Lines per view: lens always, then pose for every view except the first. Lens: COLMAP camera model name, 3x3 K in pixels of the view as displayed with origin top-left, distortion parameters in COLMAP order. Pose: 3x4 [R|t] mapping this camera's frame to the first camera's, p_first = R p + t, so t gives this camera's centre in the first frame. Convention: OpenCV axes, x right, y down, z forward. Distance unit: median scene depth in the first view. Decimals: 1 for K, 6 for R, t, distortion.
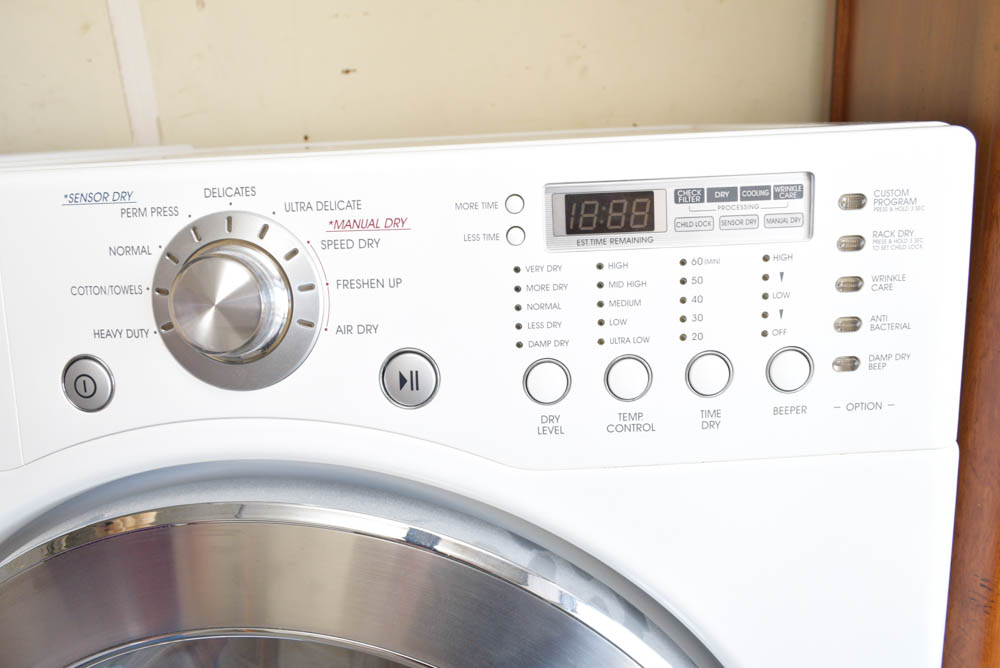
lens RADIAL K [[741.6, 0, 500.0], [0, 741.6, 334.0], [0, 0, 1]] dist [-0.007852, -0.004617]
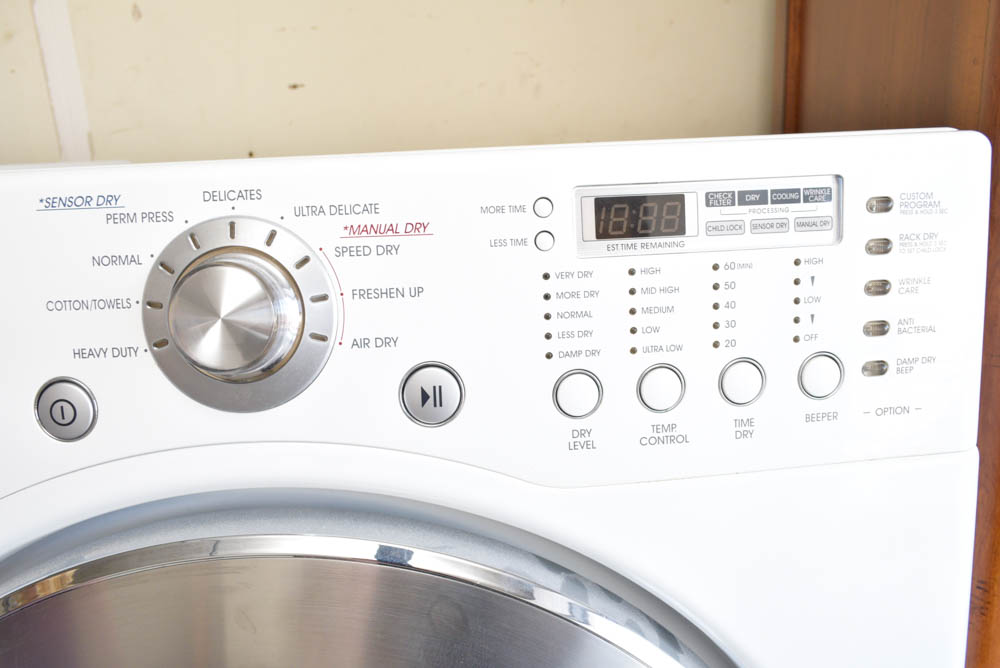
lens RADIAL K [[741.6, 0, 500.0], [0, 741.6, 334.0], [0, 0, 1]] dist [-0.007852, -0.004617]
pose [[0.995231, -0.017458, 0.095968, -0.126977], [0.020347, 0.999366, -0.029210, 0.013342], [-0.095398, 0.031023, 0.994956, 0.062321]]
